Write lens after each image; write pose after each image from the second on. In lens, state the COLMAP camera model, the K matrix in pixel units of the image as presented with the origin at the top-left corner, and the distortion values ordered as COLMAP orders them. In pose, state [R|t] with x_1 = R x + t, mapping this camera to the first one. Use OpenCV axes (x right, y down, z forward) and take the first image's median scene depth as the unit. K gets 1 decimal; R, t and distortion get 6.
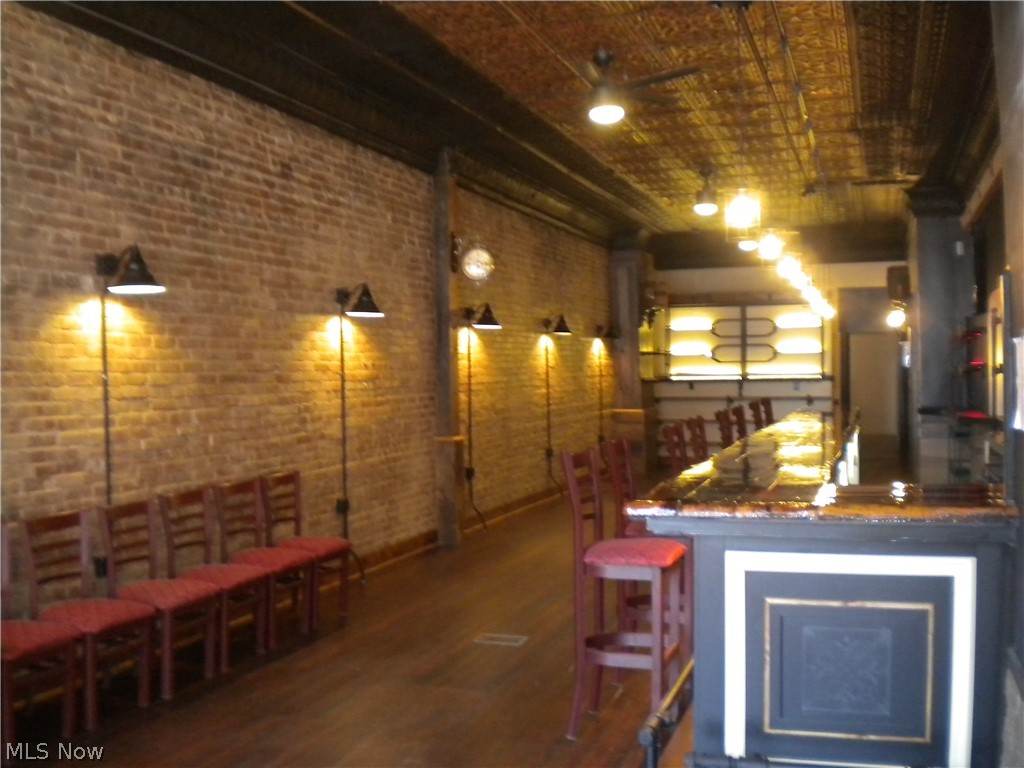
lens RADIAL K [[1086.4, 0, 516.0], [0, 1086.4, 385.1], [0, 0, 1]] dist [-0.107434, 0.000000]
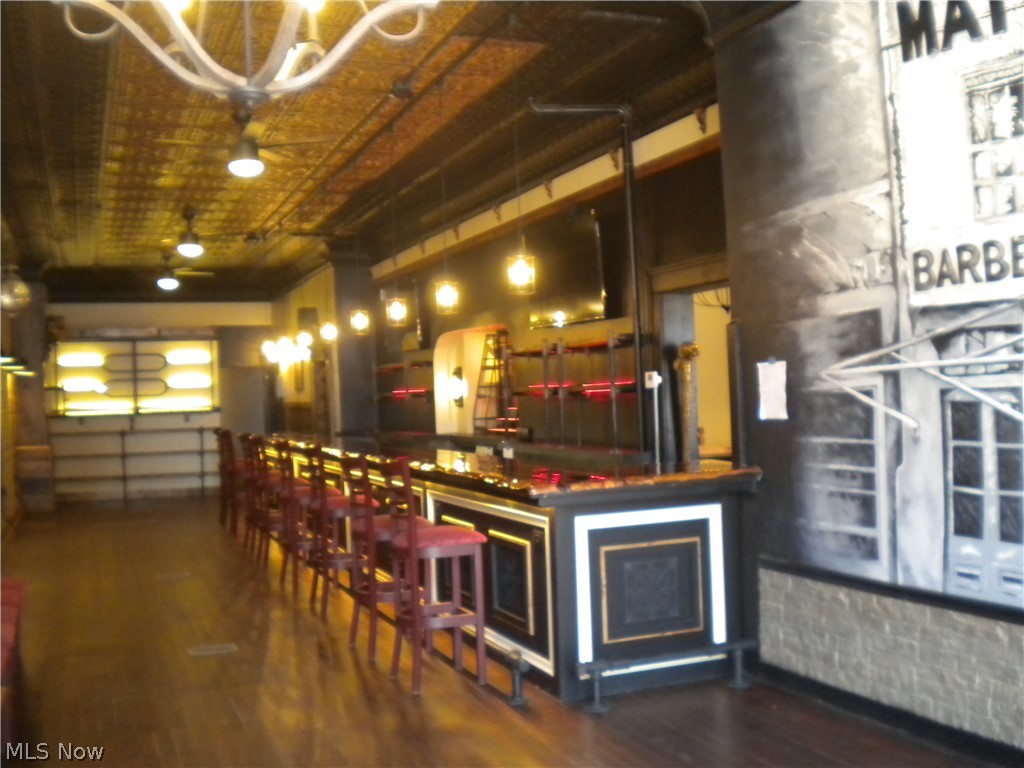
lens RADIAL K [[1086.4, 0, 516.9], [0, 1086.4, 386.7], [0, 0, 1]] dist [-0.107434, 0.000000]
pose [[0.759758, -0.007892, 0.650159, -0.178432], [0.030283, 0.999271, -0.023258, 0.004026], [-0.649501, 0.037359, 0.759442, -0.003283]]
